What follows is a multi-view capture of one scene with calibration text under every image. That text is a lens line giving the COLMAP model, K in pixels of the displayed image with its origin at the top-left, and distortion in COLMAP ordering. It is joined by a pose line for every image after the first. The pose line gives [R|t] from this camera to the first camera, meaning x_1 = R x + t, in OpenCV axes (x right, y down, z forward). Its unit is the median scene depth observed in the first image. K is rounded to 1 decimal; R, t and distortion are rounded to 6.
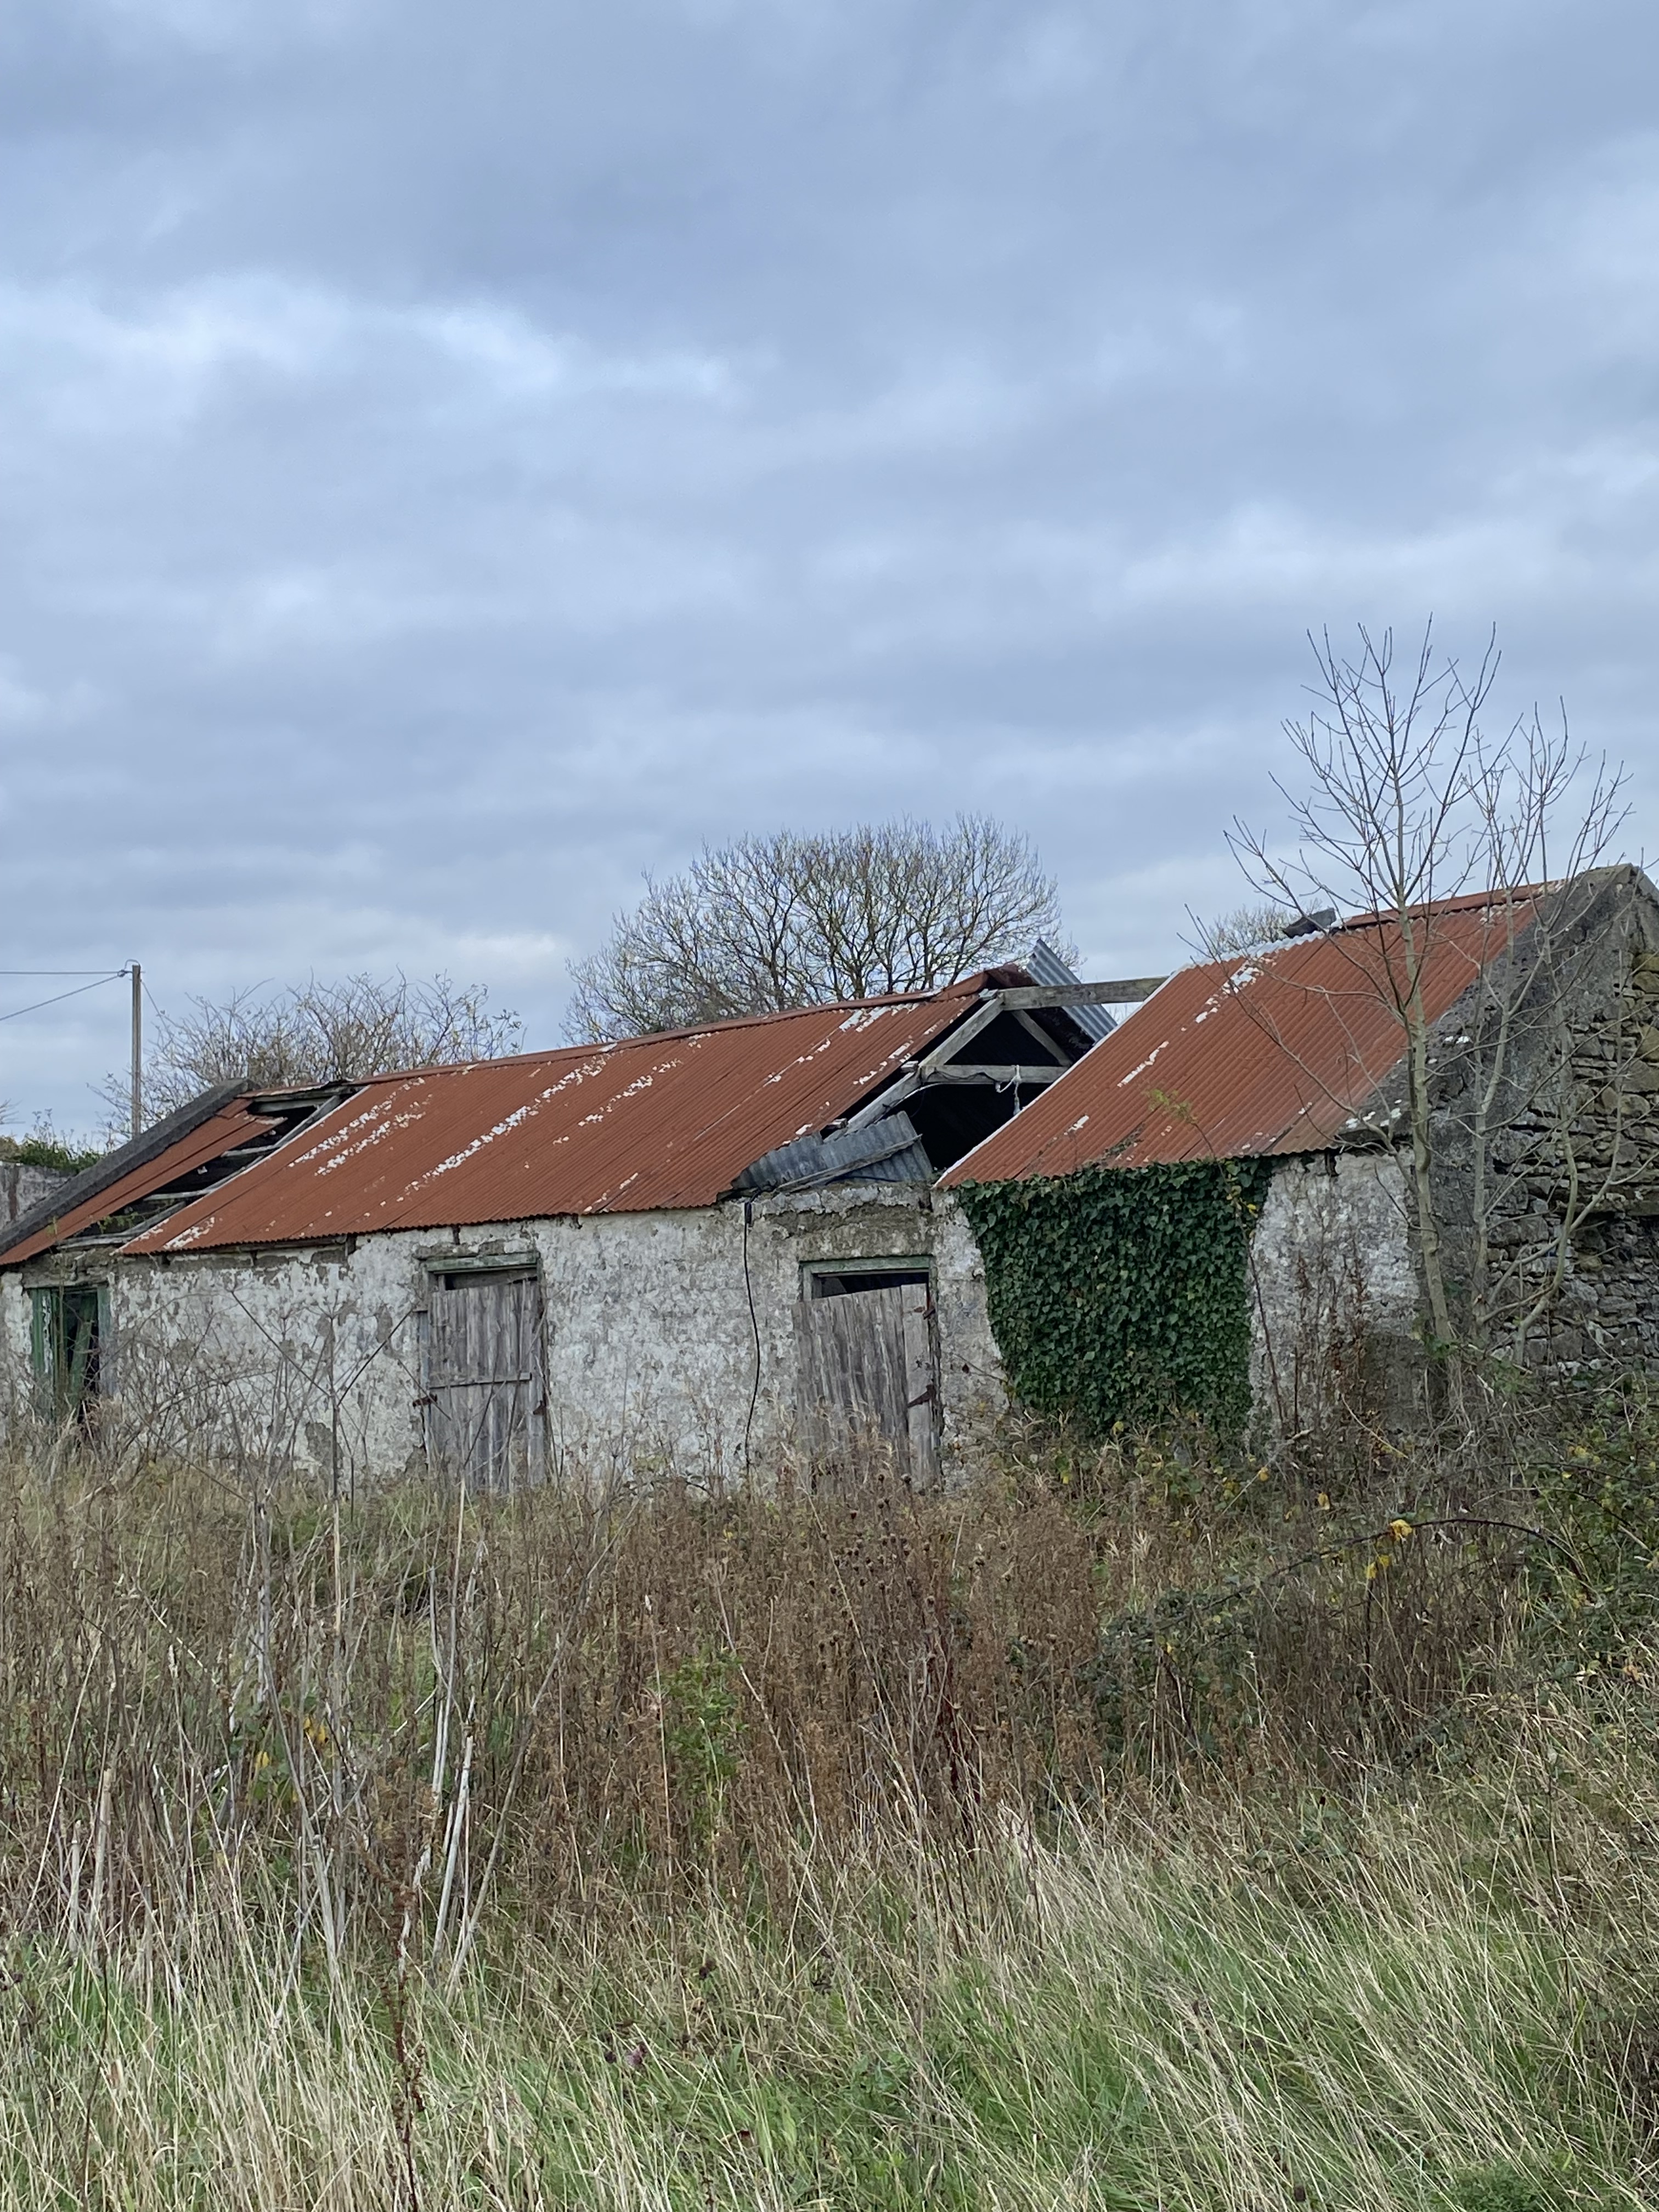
lens RADIAL K [[2928.3, 0, 828.8], [0, 2928.3, 1105.3], [0, 0, 1]] dist [0.149854, 0.000000]
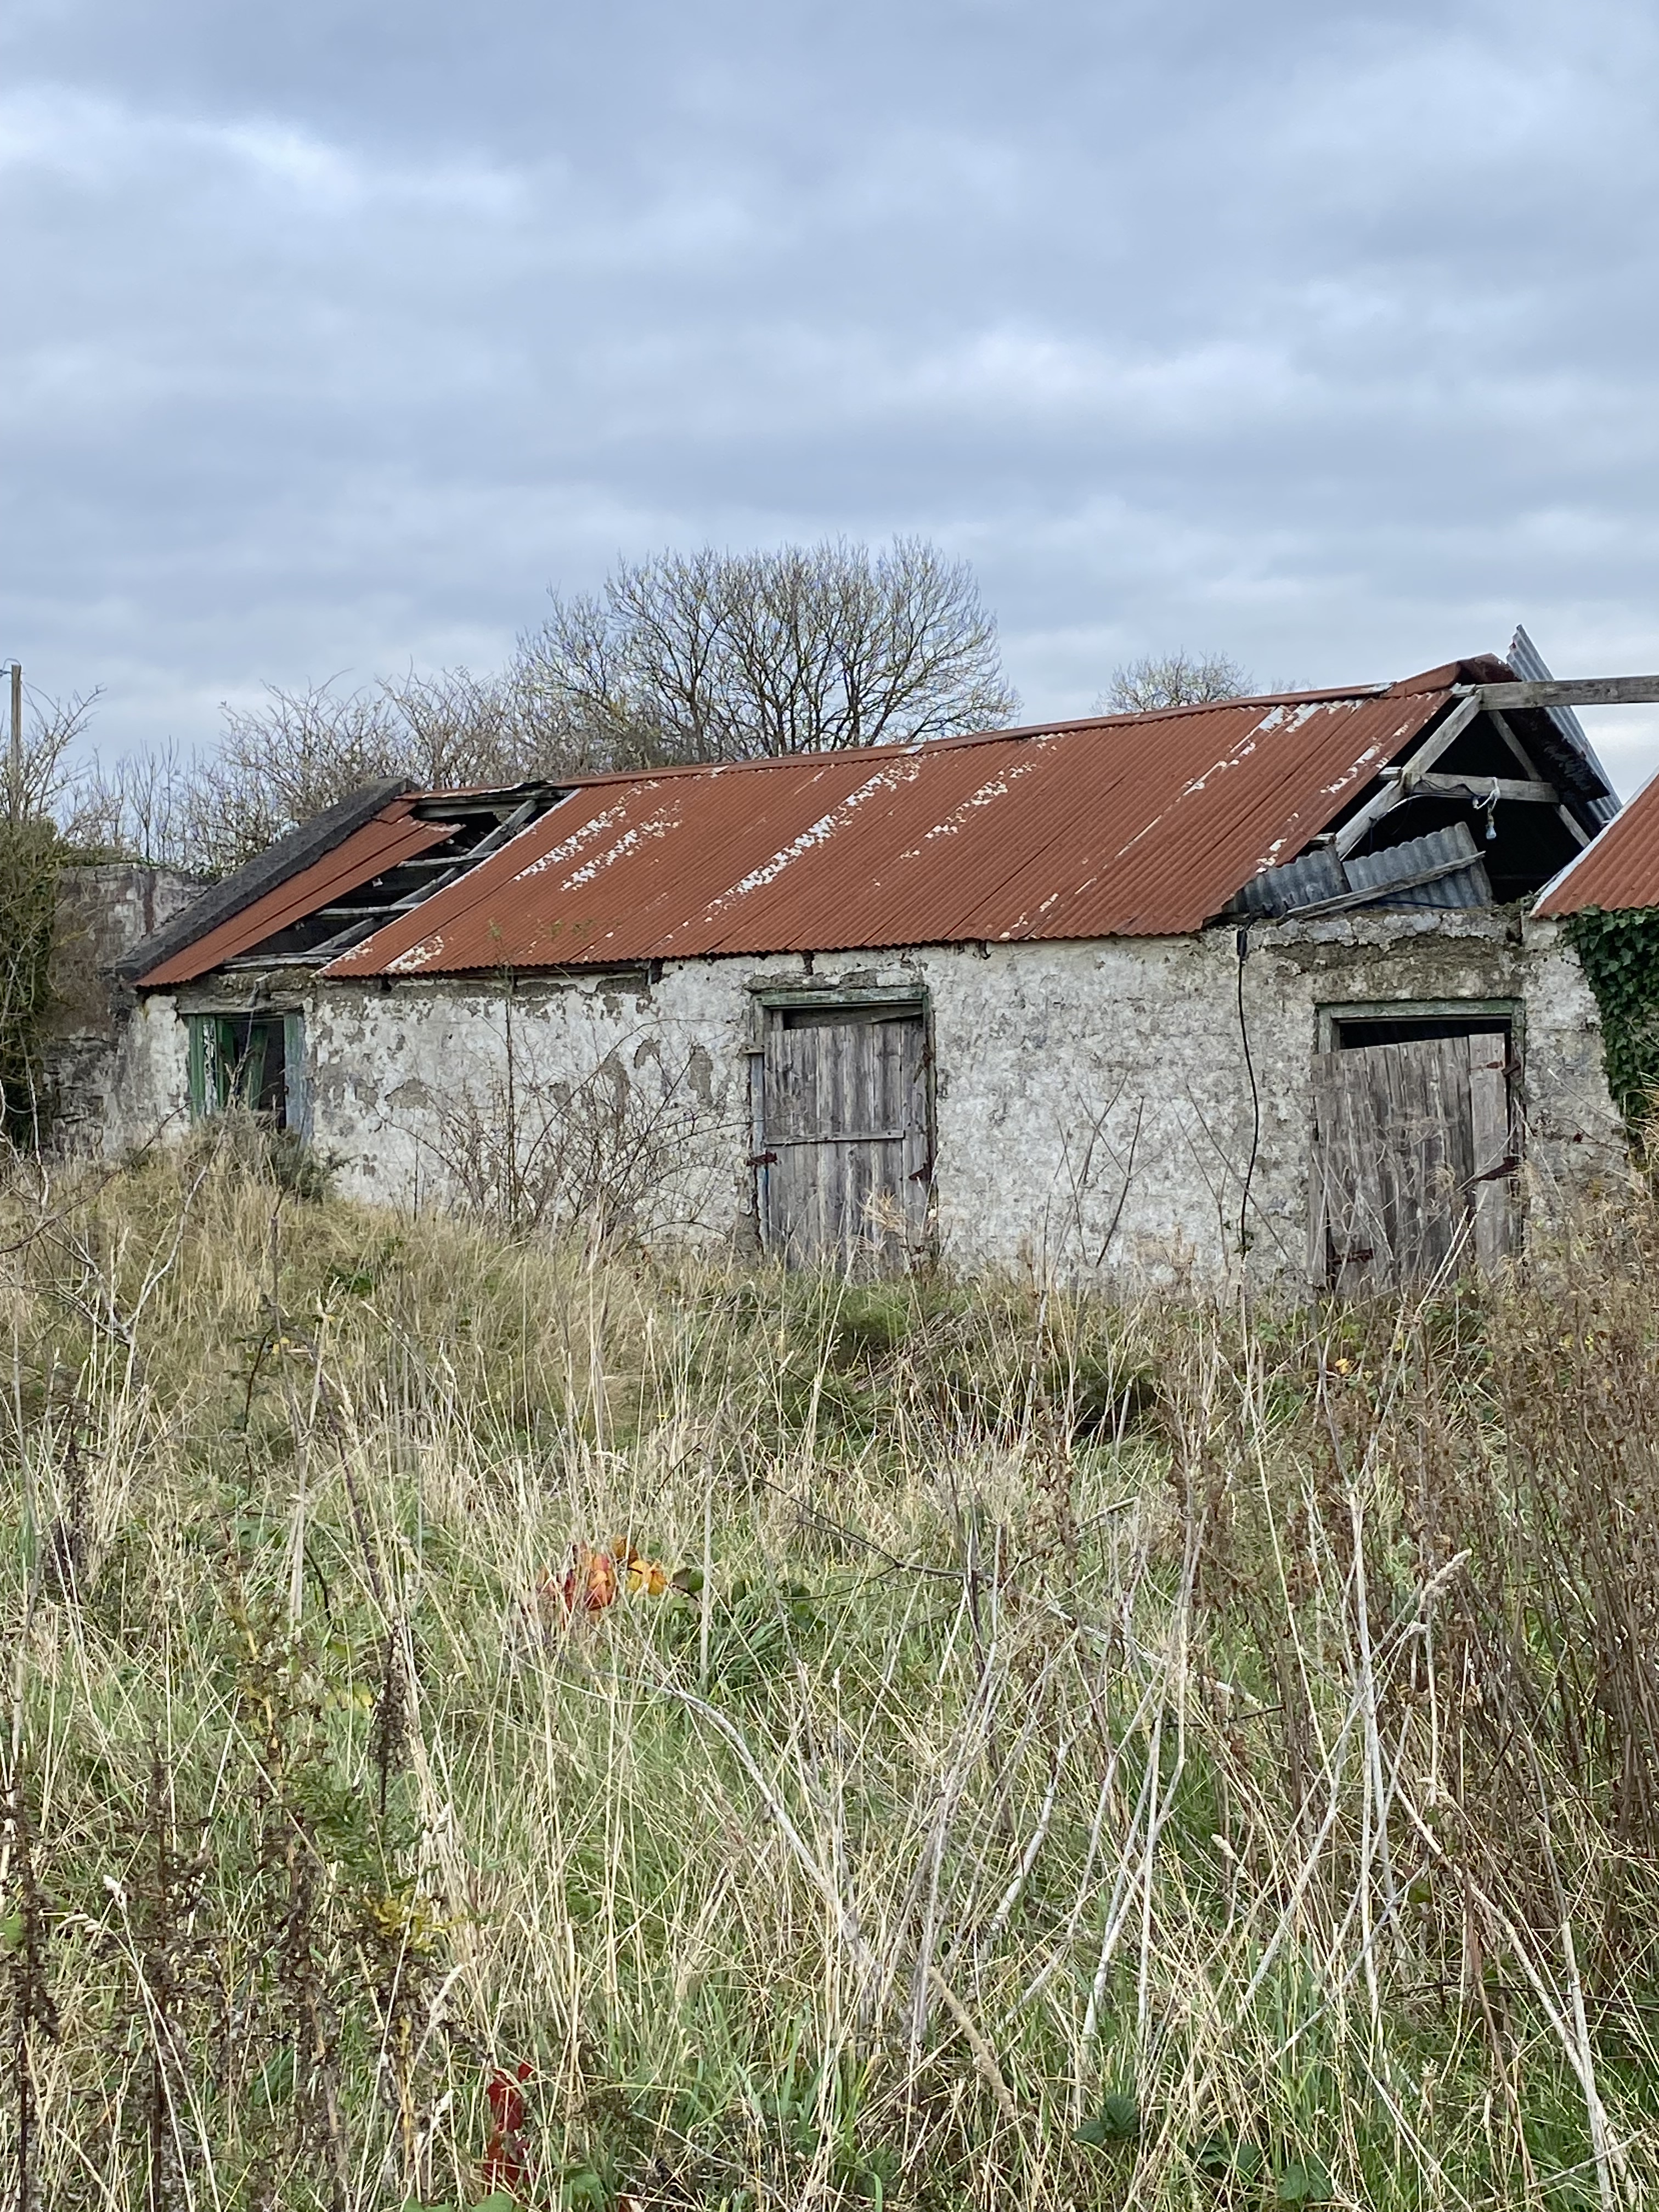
lens RADIAL K [[3073.7, 0, 830.0], [0, 3073.7, 1107.8], [0, 0, 1]] dist [0.152482, 0.000000]
pose [[0.997038, 0.025832, 0.072441, -0.183227], [-0.031434, 0.996513, 0.077285, 0.017538], [-0.070192, -0.079333, 0.994374, 0.129734]]
